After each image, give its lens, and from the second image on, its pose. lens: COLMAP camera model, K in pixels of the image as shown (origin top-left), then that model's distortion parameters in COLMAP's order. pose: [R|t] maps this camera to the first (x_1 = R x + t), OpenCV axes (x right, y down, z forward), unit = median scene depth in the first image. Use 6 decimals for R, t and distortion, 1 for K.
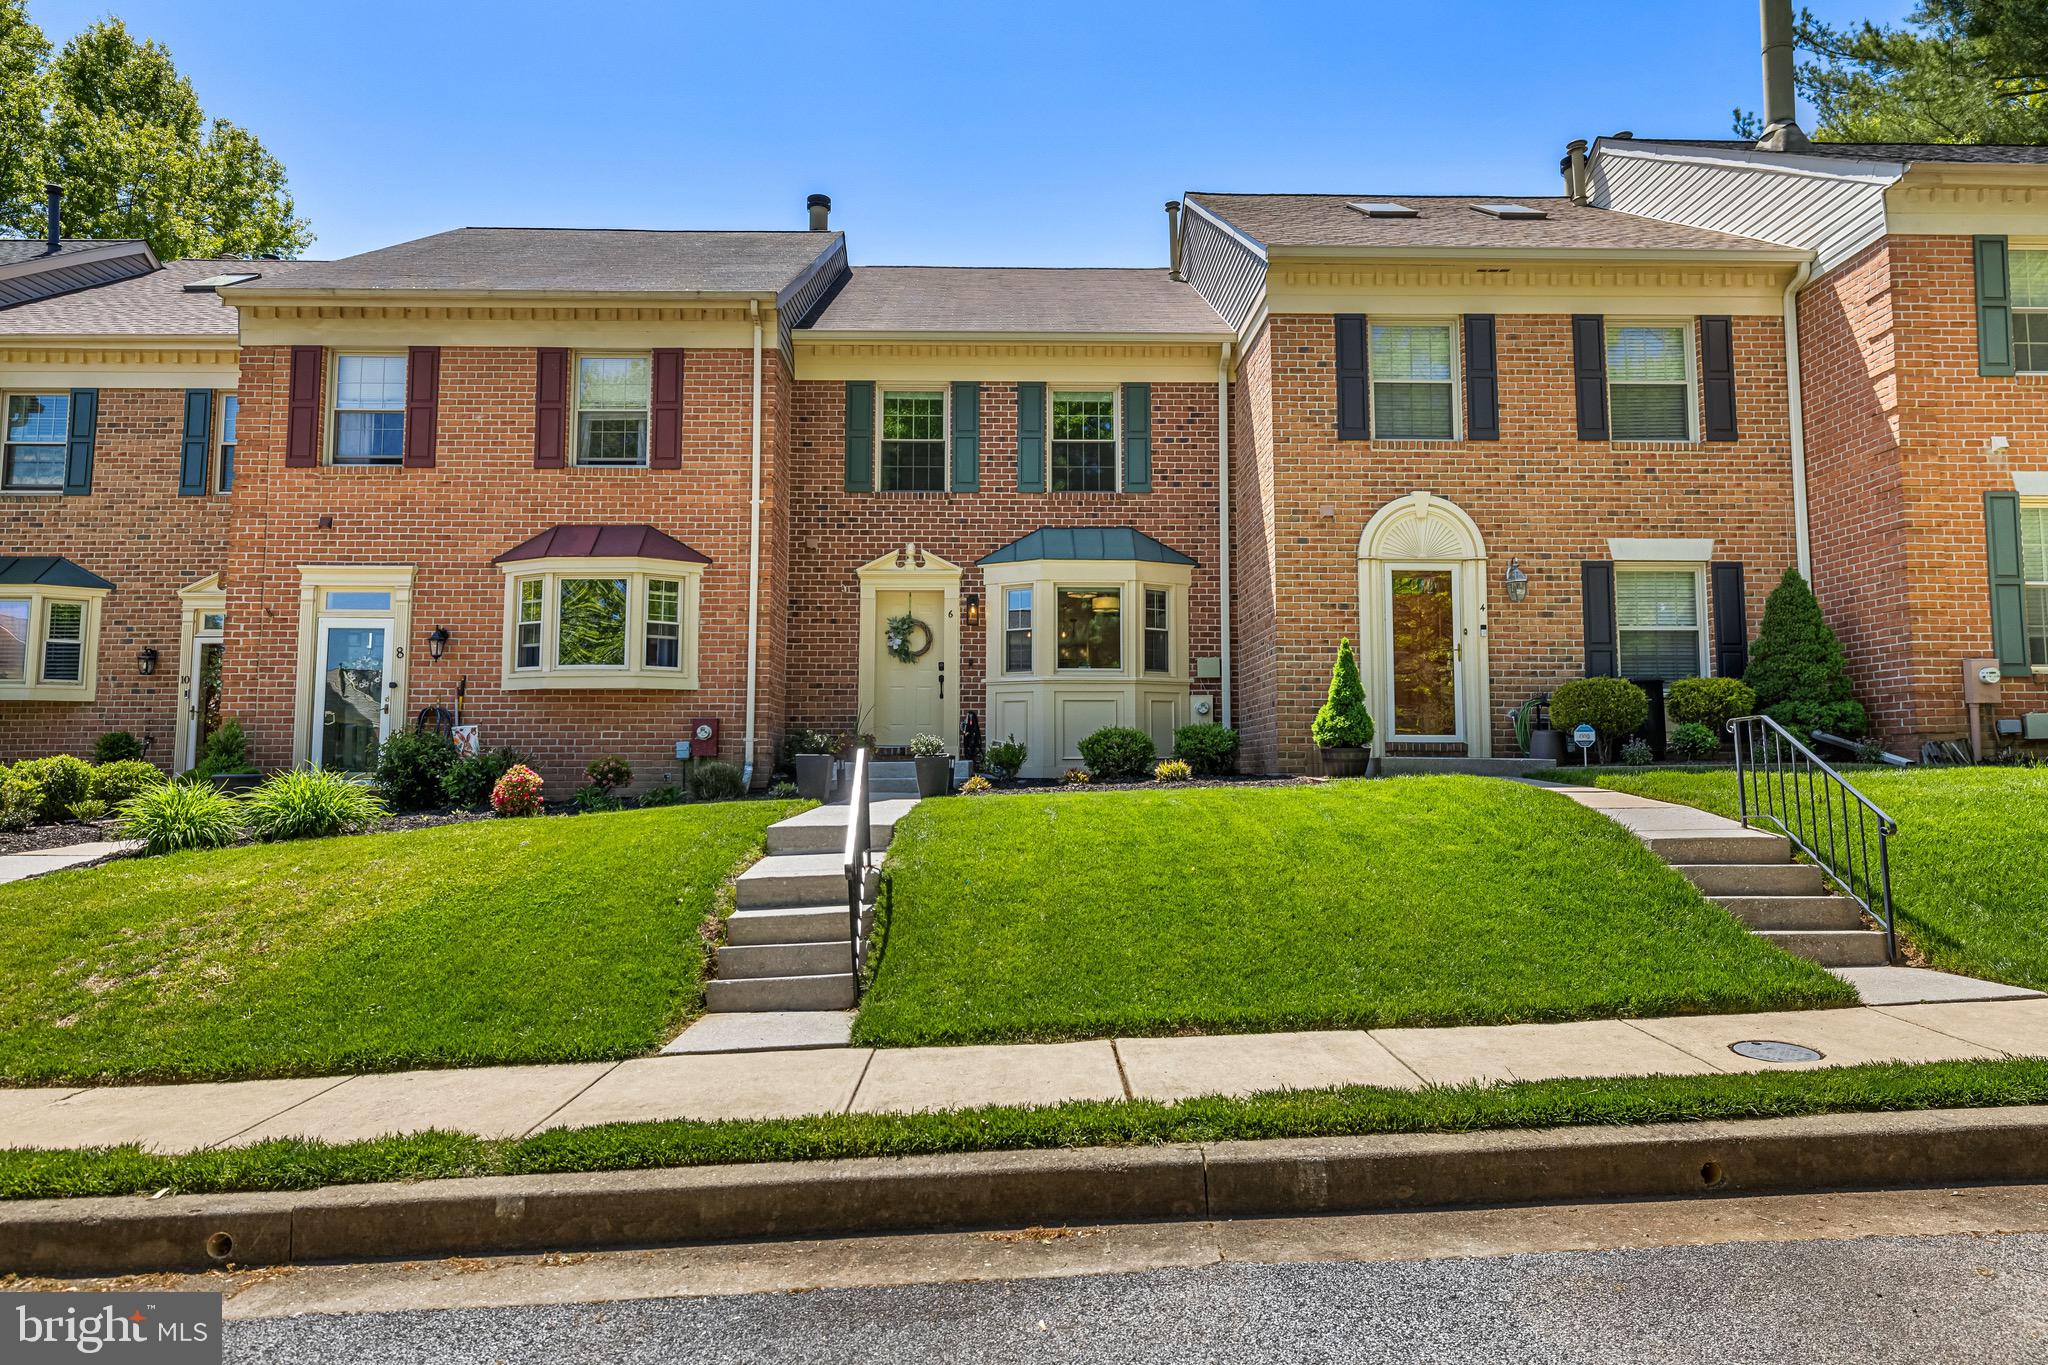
lens RADIAL K [[1245.1, 0, 1026.5], [0, 1245.1, 681.3], [0, 0, 1]] dist [0.003355, -0.002257]
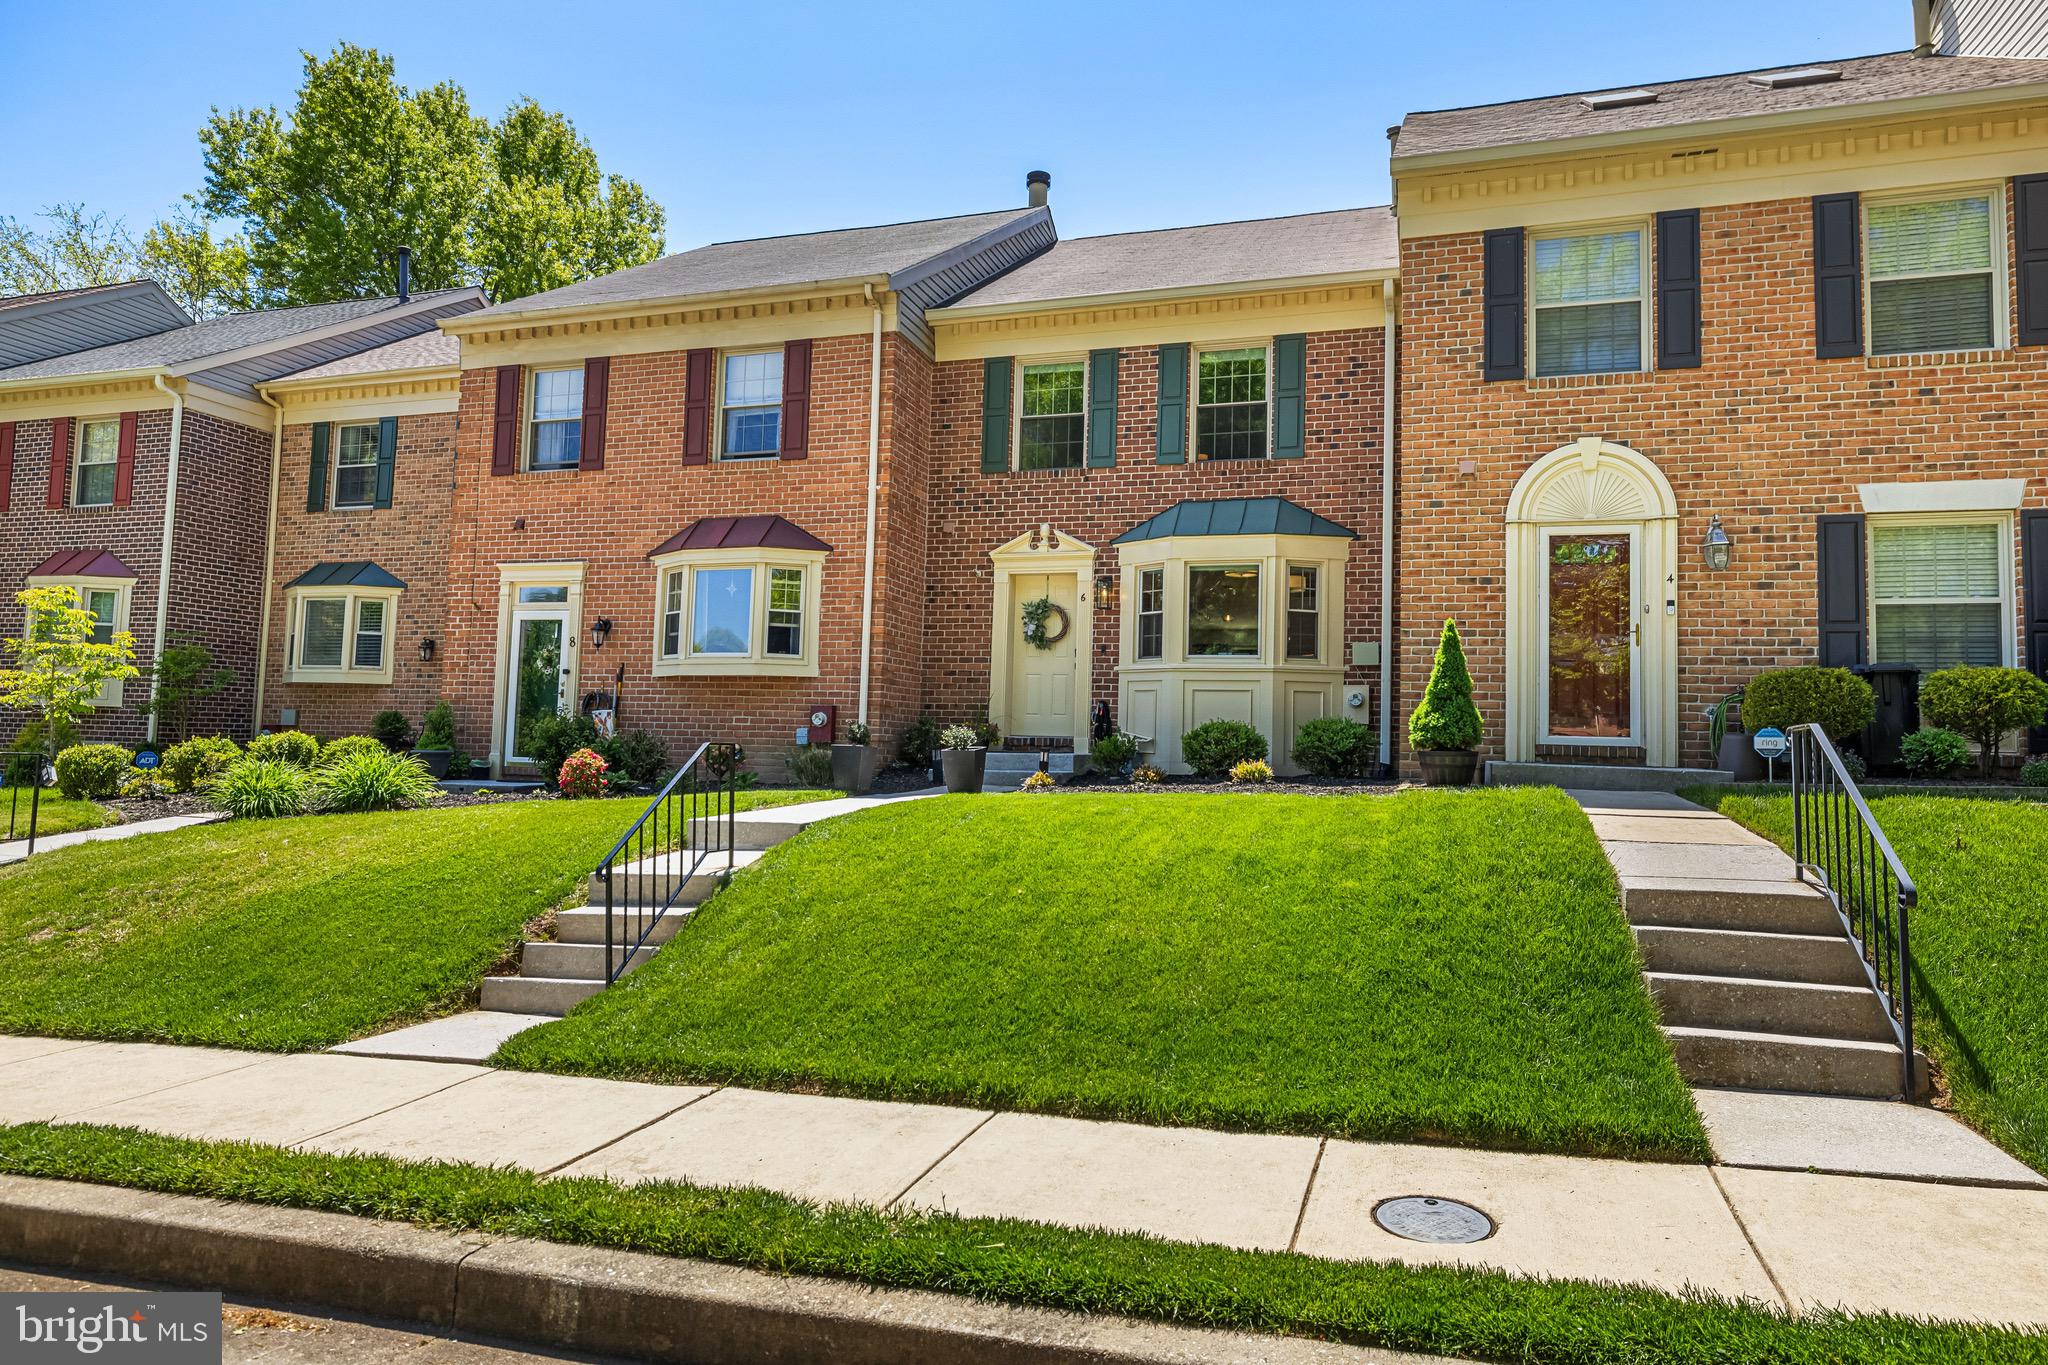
lens RADIAL K [[1245.1, 0, 1025.6], [0, 1245.1, 677.4], [0, 0, 1]] dist [0.003355, -0.002257]
pose [[0.944075, 0.004382, -0.329703, 0.232661], [-0.001077, 0.999947, 0.010208, -0.003433], [0.329730, -0.009283, 0.944030, 0.105334]]
